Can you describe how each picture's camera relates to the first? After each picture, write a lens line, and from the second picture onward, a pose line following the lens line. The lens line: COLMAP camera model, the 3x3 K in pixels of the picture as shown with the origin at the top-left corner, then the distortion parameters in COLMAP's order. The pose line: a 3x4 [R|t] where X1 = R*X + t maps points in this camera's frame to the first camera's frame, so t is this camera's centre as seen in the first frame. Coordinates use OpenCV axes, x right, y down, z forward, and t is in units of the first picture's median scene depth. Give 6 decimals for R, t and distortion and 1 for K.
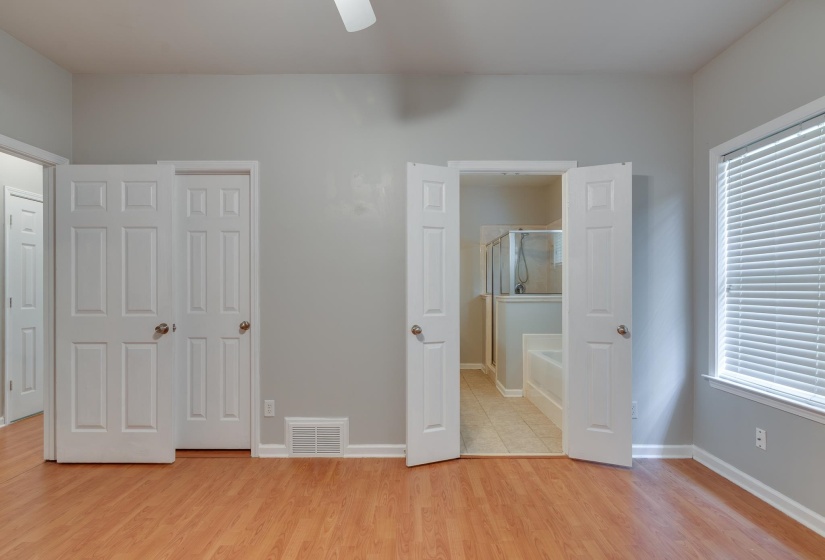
lens RADIAL K [[409.4, 0, 410.0], [0, 409.4, 284.4], [0, 0, 1]] dist [0.001799, -0.000187]
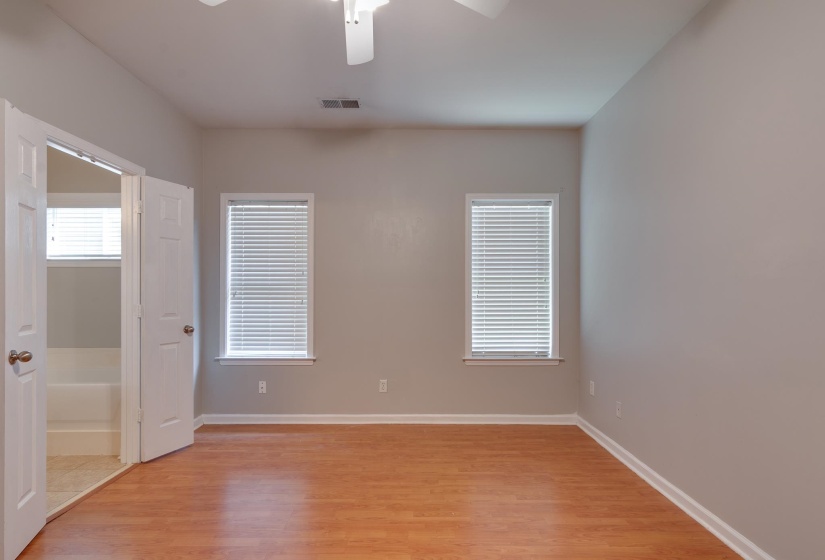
lens RADIAL K [[409.4, 0, 414.0], [0, 409.4, 284.9], [0, 0, 1]] dist [0.001799, -0.000187]
pose [[-0.004665, 0.020571, 0.999778, -0.673848], [-0.007129, 0.999762, -0.020604, 0.004012], [-0.999964, -0.007223, -0.004517, 0.369648]]
